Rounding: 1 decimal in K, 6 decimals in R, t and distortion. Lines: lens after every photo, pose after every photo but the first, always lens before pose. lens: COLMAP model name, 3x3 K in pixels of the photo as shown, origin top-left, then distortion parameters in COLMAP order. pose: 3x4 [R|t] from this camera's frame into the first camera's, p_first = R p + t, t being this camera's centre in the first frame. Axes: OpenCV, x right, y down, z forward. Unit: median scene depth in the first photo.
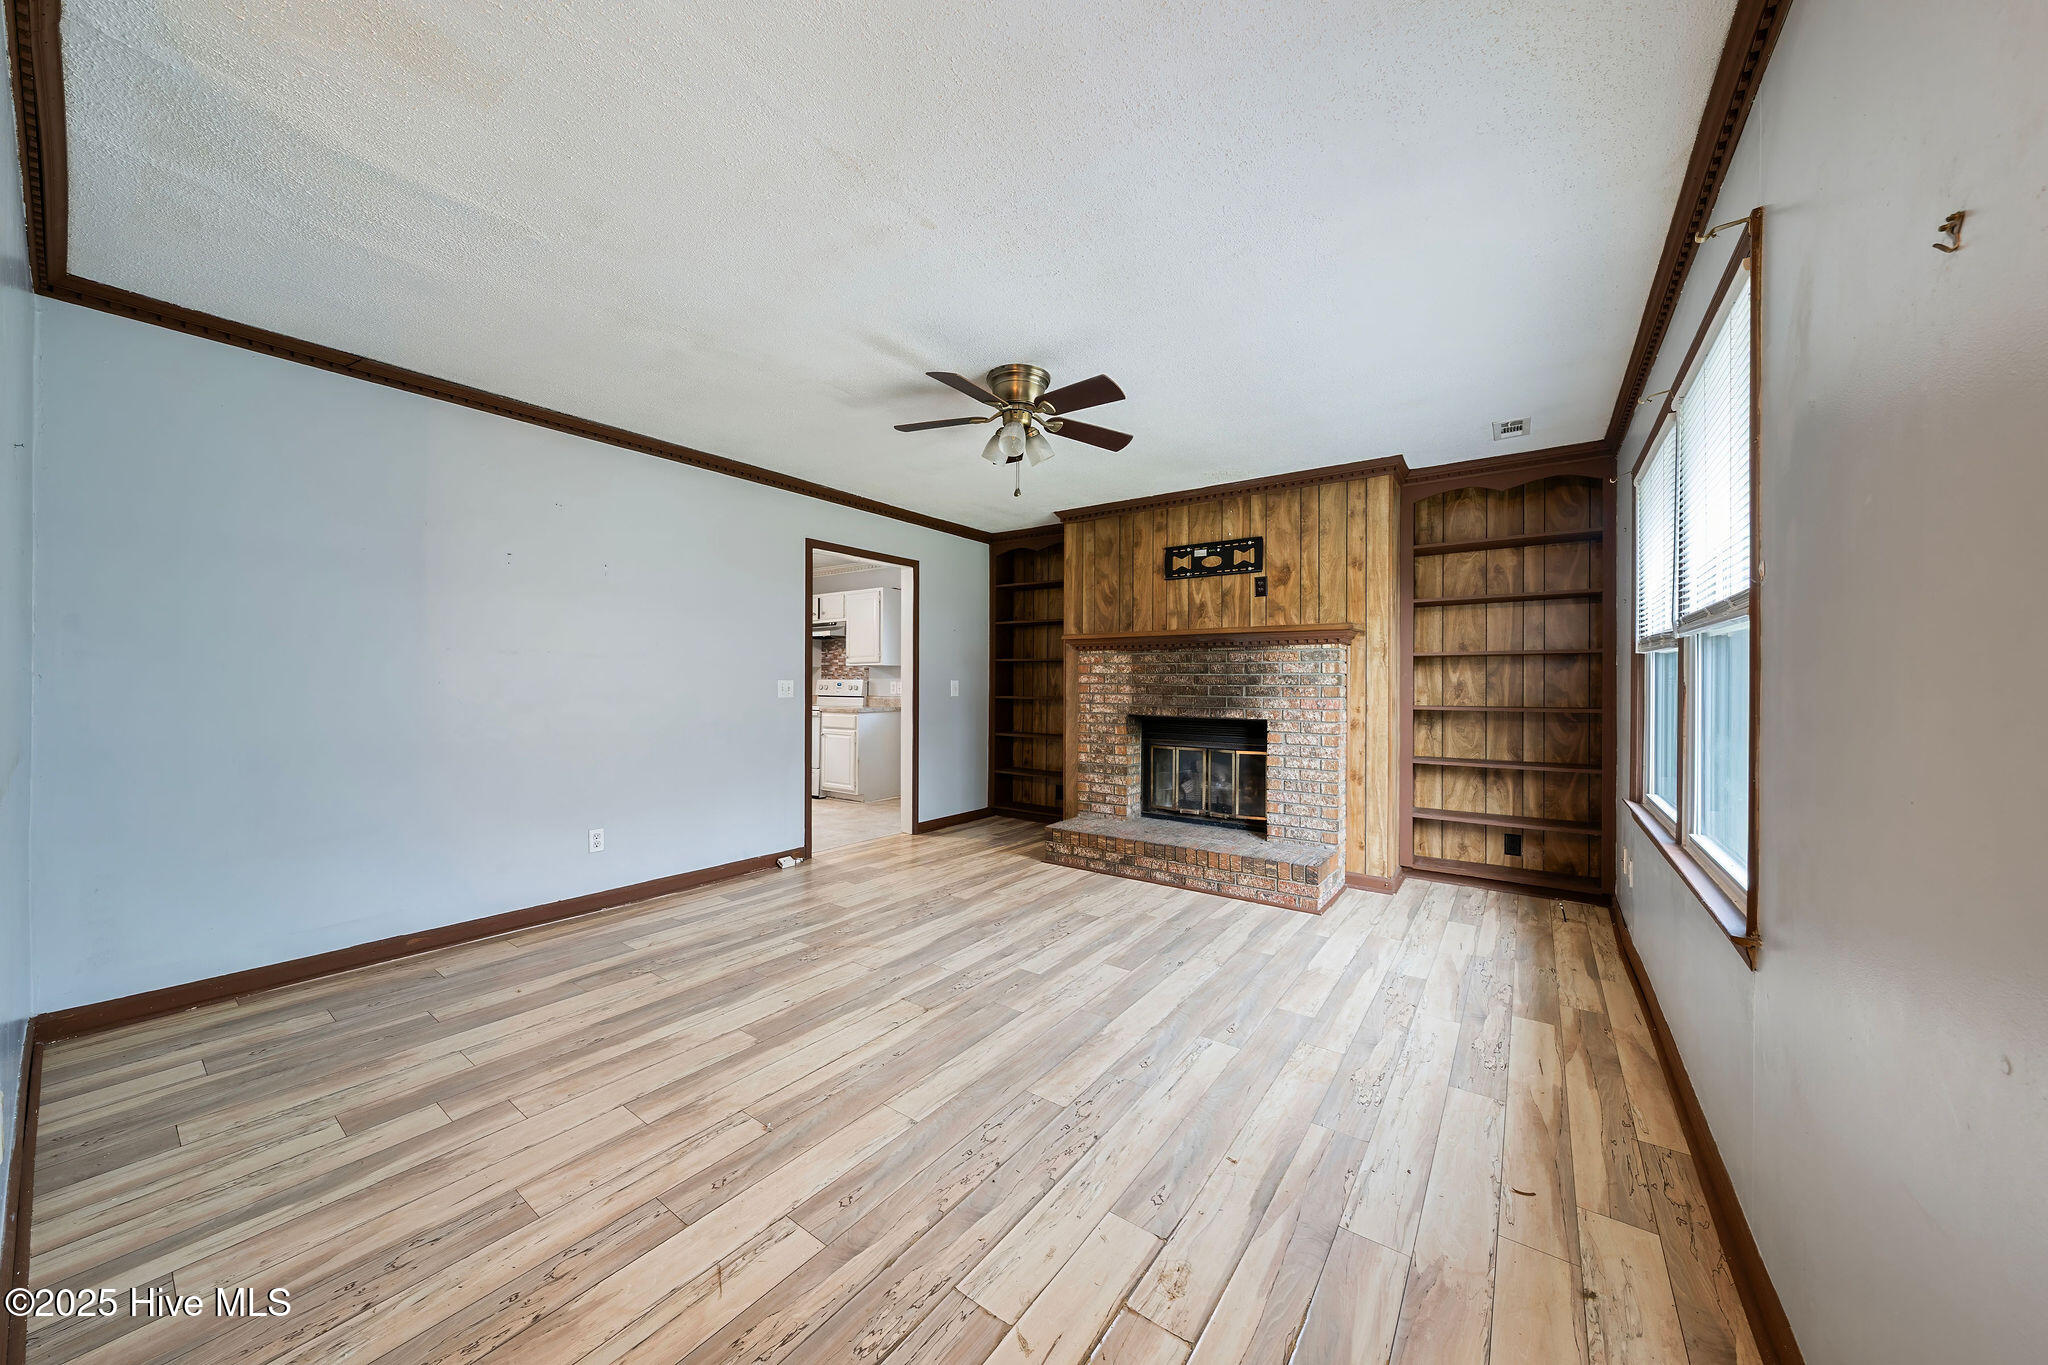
lens RADIAL K [[702.4, 0, 1022.4], [0, 702.4, 685.6], [0, 0, 1]] dist [-0.001392, -0.000116]
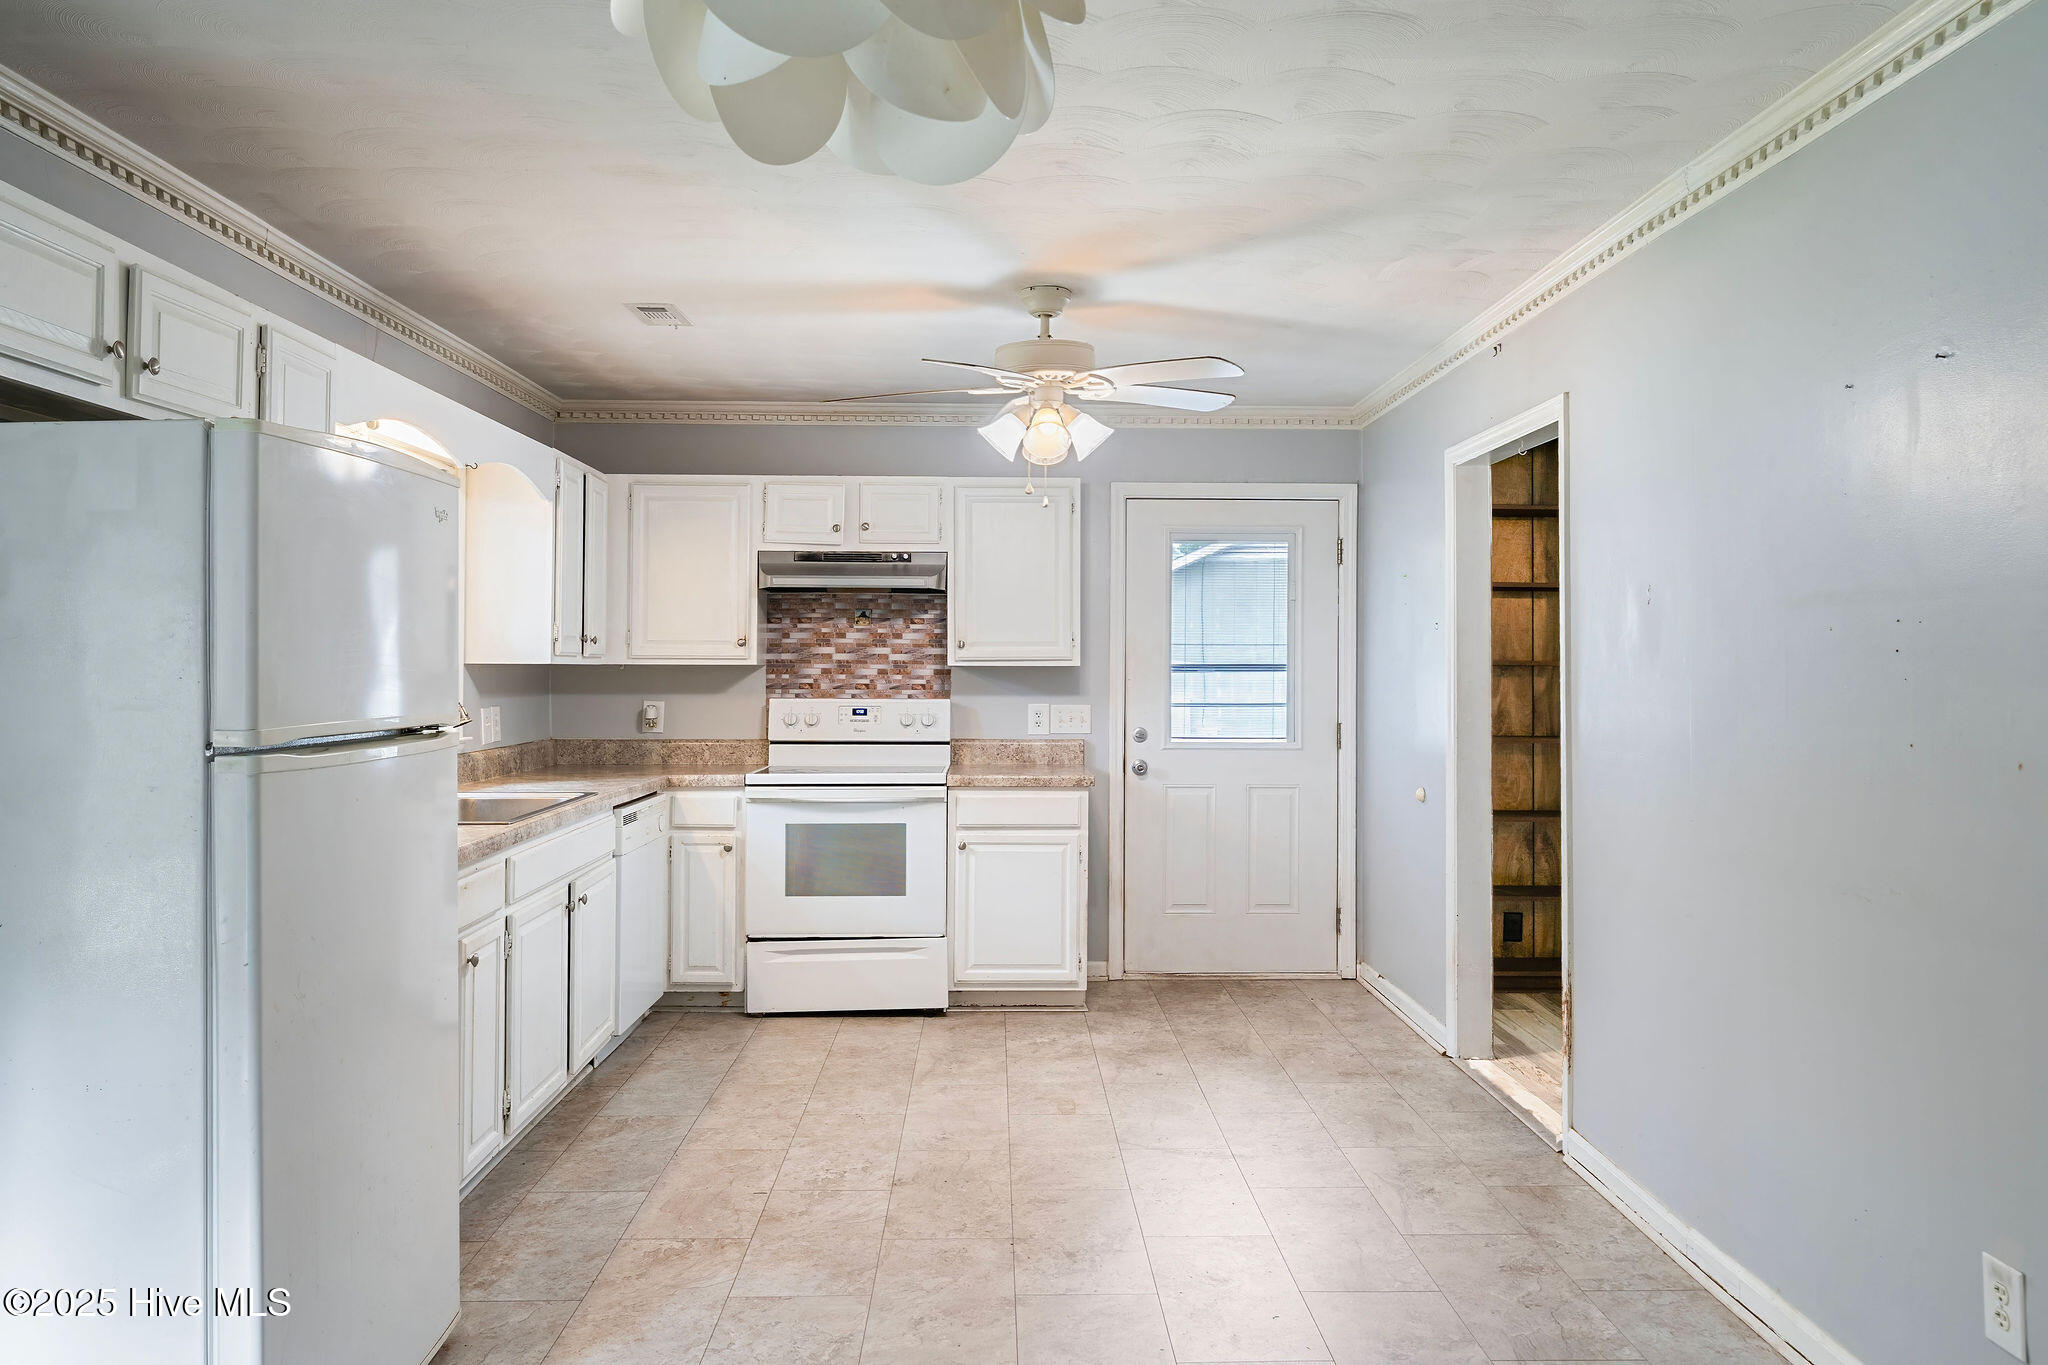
lens RADIAL K [[1428.1, 0, 1028.0], [0, 1428.1, 639.5], [0, 0, 1]] dist [0.004672, 0.000978]
pose [[0.794499, 0.005469, 0.607241, -1.275742], [0.005509, 0.999853, -0.016213, -0.053761], [-0.607240, 0.016227, 0.794353, 0.616714]]
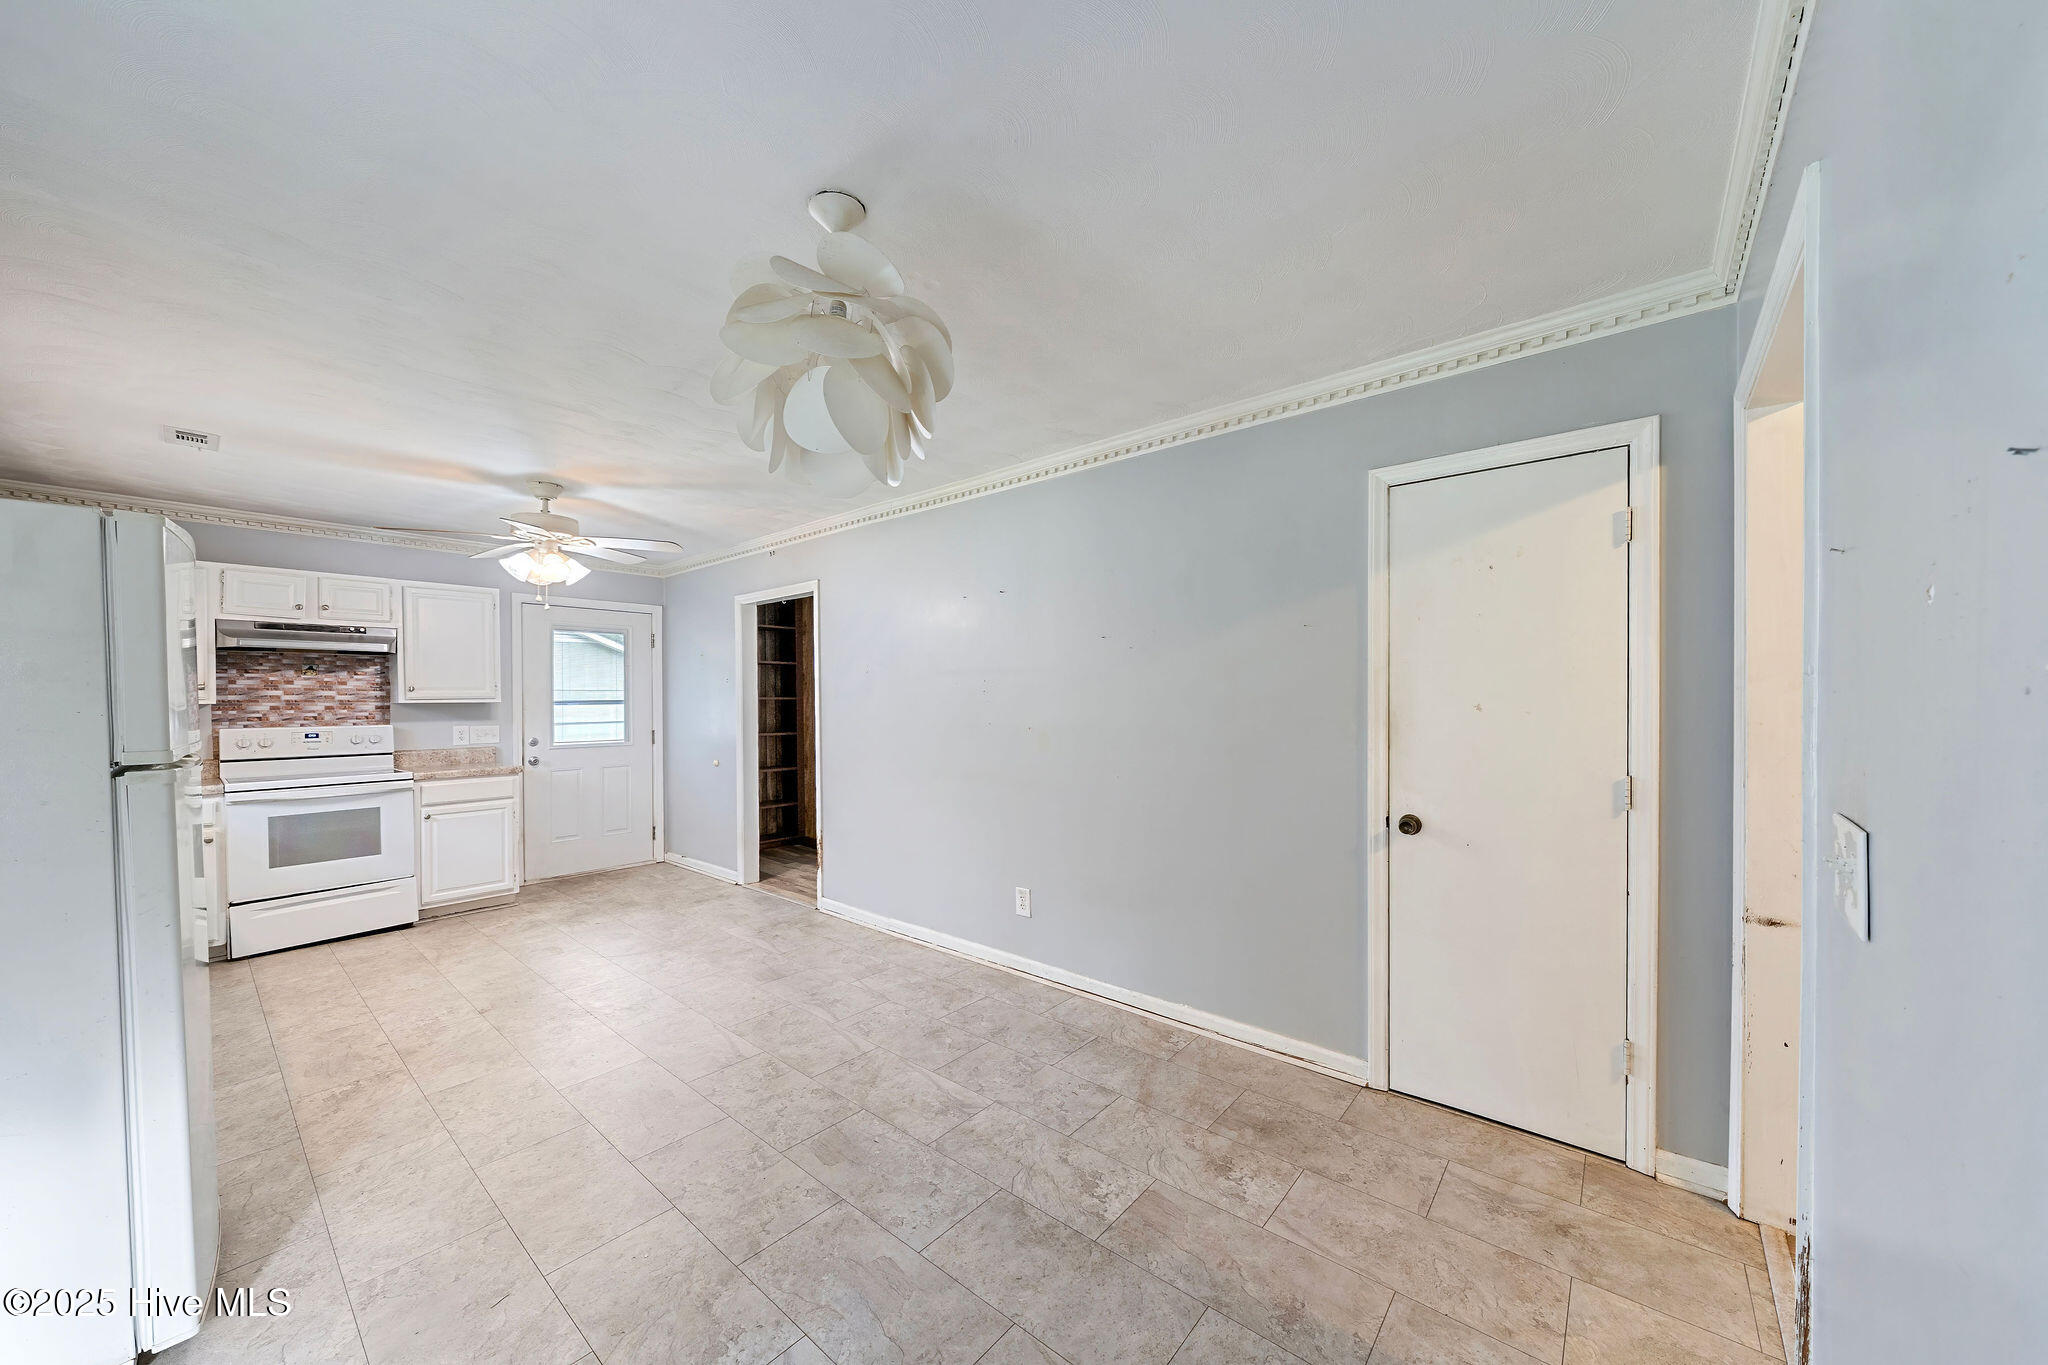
lens RADIAL K [[728.2, 0, 1015.0], [0, 728.2, 703.9], [0, 0, 1]] dist [-0.002760, -0.000252]
pose [[0.082376, -0.015118, 0.996487, -1.509997], [0.012654, 0.999820, 0.014122, -0.053327], [-0.996521, 0.011447, 0.082552, 0.768721]]
